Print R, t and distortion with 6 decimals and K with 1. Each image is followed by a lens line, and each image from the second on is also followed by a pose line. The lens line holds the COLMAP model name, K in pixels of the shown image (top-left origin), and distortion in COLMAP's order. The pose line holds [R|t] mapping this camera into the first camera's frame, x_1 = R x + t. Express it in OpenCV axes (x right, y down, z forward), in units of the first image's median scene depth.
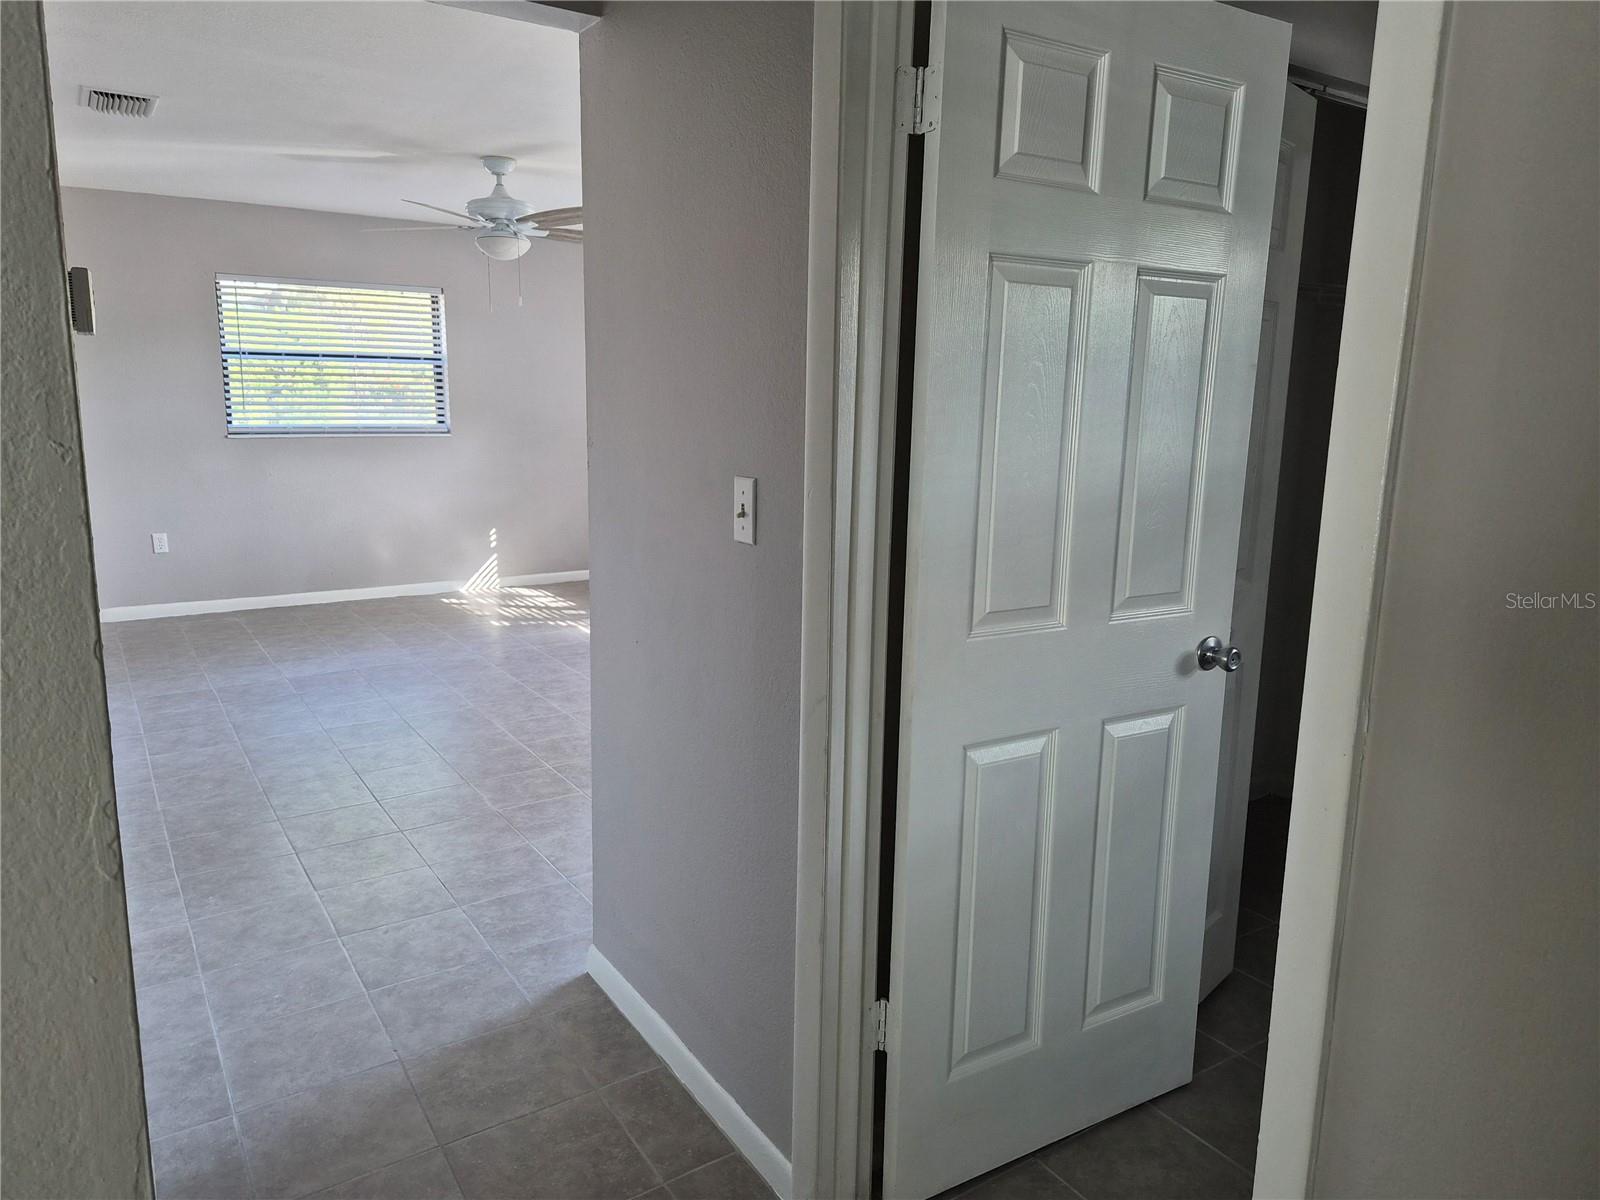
lens RADIAL K [[1102.8, 0, 800.0], [0, 1102.8, 600.0], [0, 0, 1]] dist [0.076372, -0.076140]
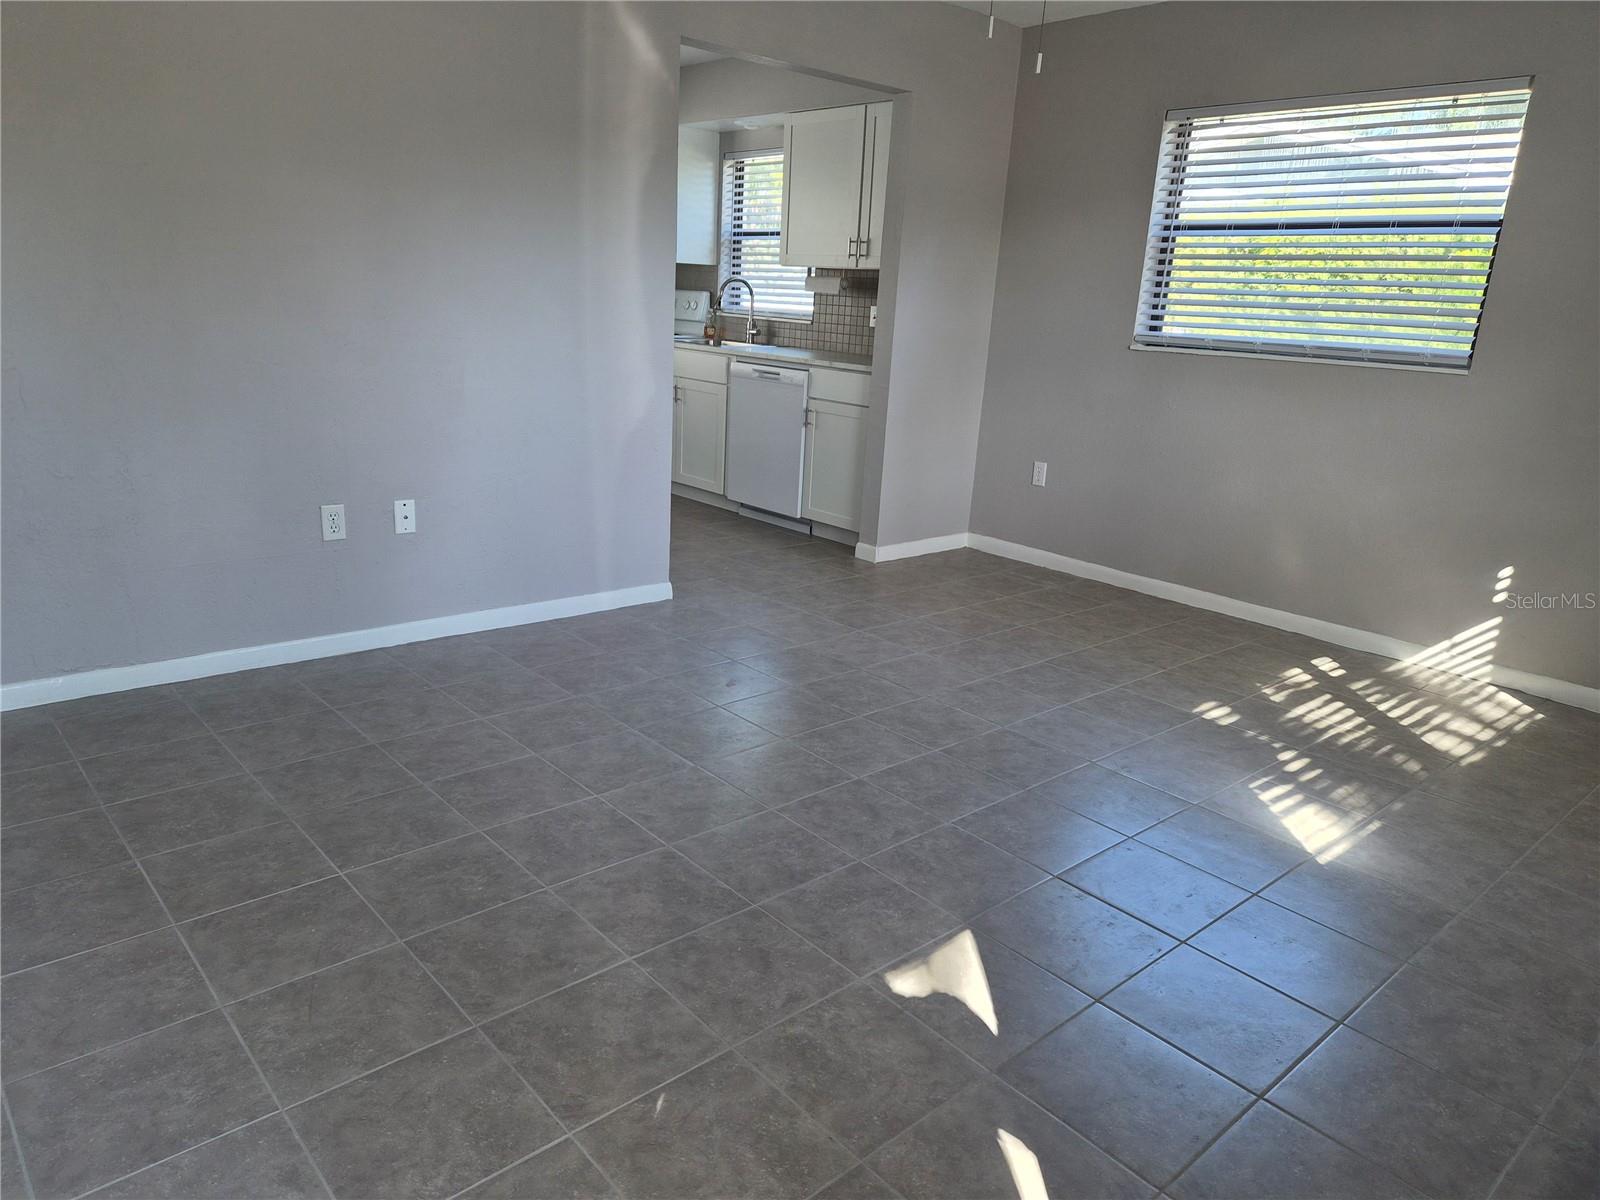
lens RADIAL K [[1102.8, 0, 800.0], [0, 1102.8, 600.0], [0, 0, 1]] dist [0.076372, -0.076140]
pose [[0.132041, 0.260592, -0.956377, 0.190238], [-0.236331, 0.945278, 0.224939, -0.099395], [0.962659, 0.196321, 0.186401, 0.670910]]
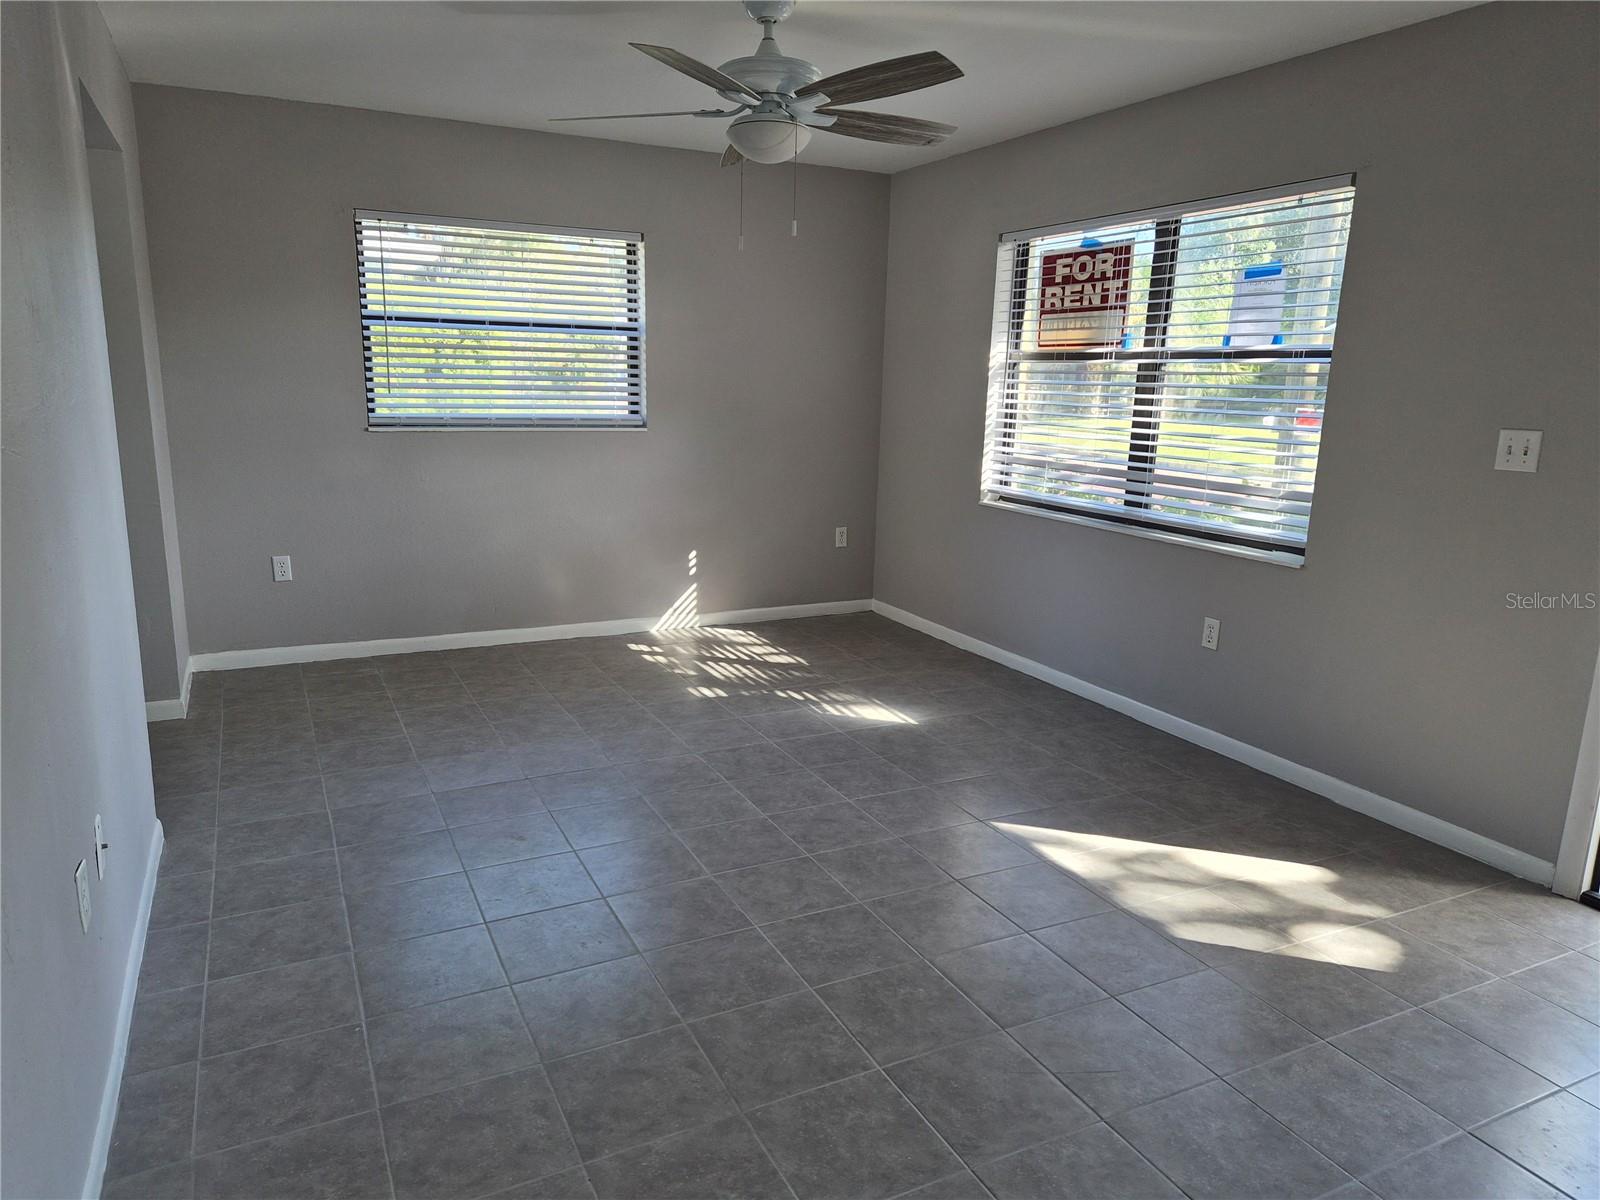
lens RADIAL K [[1068.6, 0, 806.0], [0, 1068.6, 627.5], [0, 0, 1]] dist [0.032510, -0.004177]
pose [[0.993715, 0.036778, -0.105728, -0.131425], [-0.031922, 0.998372, 0.047264, -0.054693], [0.107295, -0.043592, 0.993271, 0.295834]]
